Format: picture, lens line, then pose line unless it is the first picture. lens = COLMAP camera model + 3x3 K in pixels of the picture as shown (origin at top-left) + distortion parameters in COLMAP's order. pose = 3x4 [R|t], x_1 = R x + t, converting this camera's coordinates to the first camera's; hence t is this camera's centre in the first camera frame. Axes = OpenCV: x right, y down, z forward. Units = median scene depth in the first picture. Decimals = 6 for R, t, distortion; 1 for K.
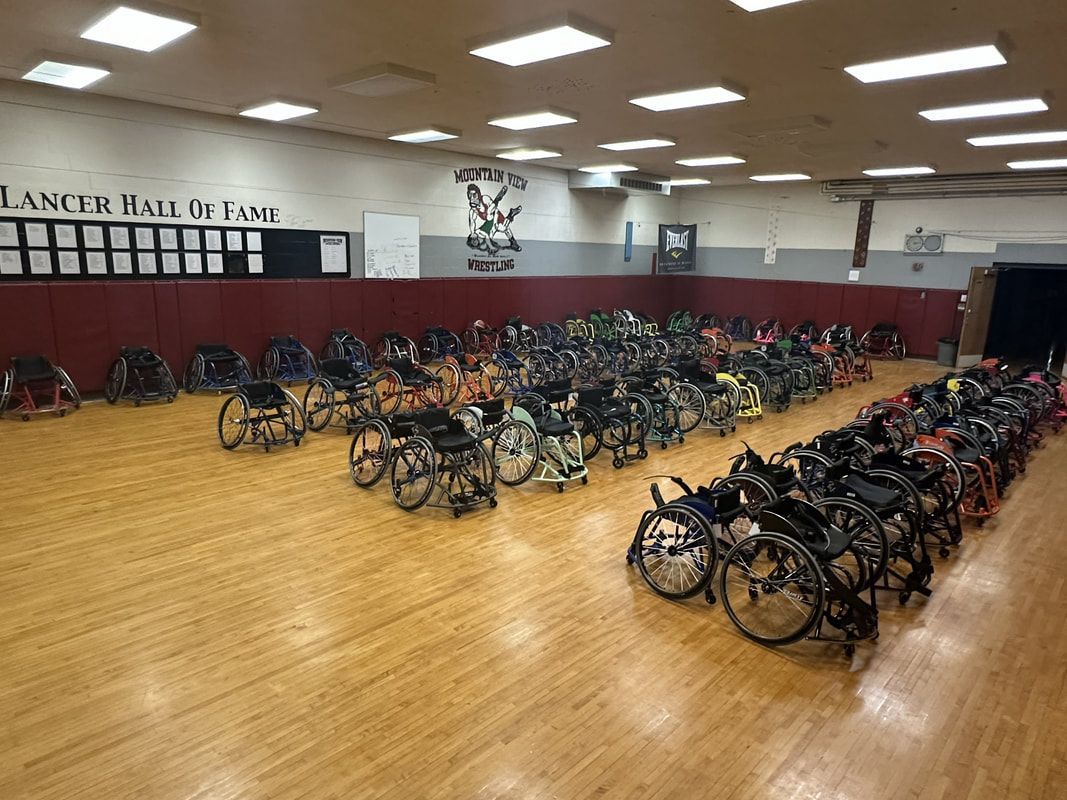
lens RADIAL K [[665.0, 0, 533.5], [0, 665.0, 400.0], [0, 0, 1]] dist [0.005854, 0.002222]
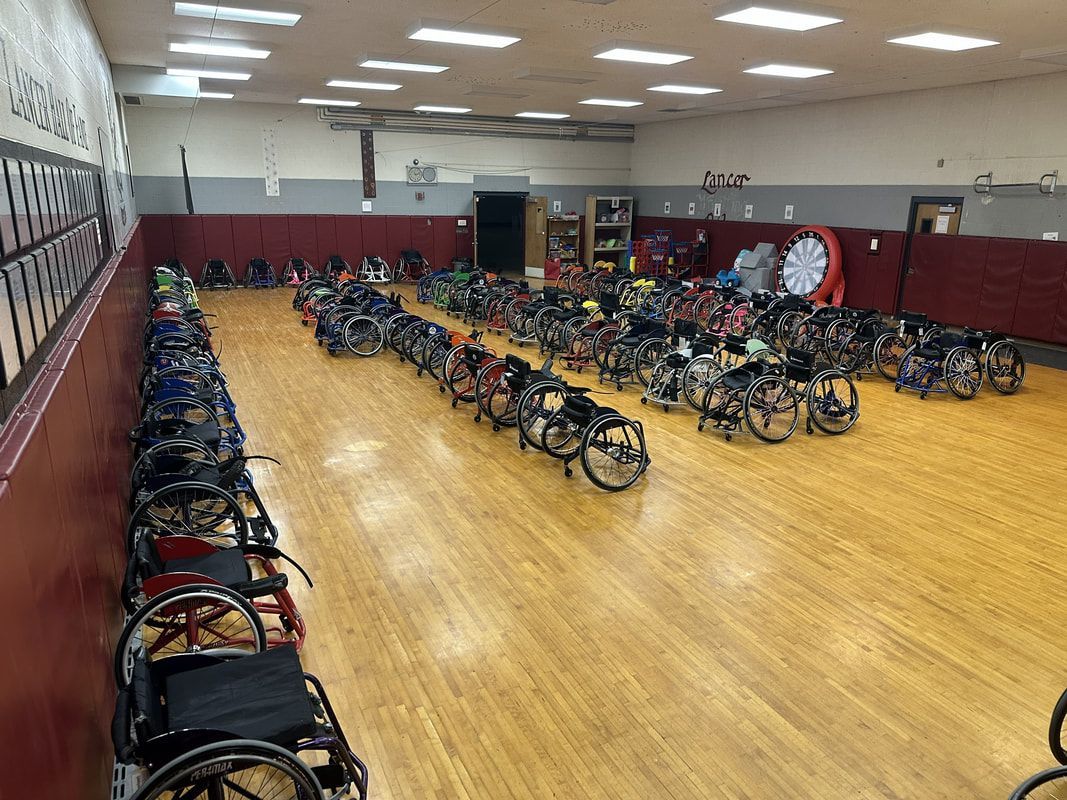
lens RADIAL K [[757.5, 0, 533.5], [0, 757.5, 400.0], [0, 0, 1]] dist [0.085195, -0.109817]
pose [[0.359640, -0.270541, 0.893010, -0.579921], [0.205350, 0.956529, 0.207084, -0.100429], [-0.910214, 0.108904, 0.399562, 0.362181]]
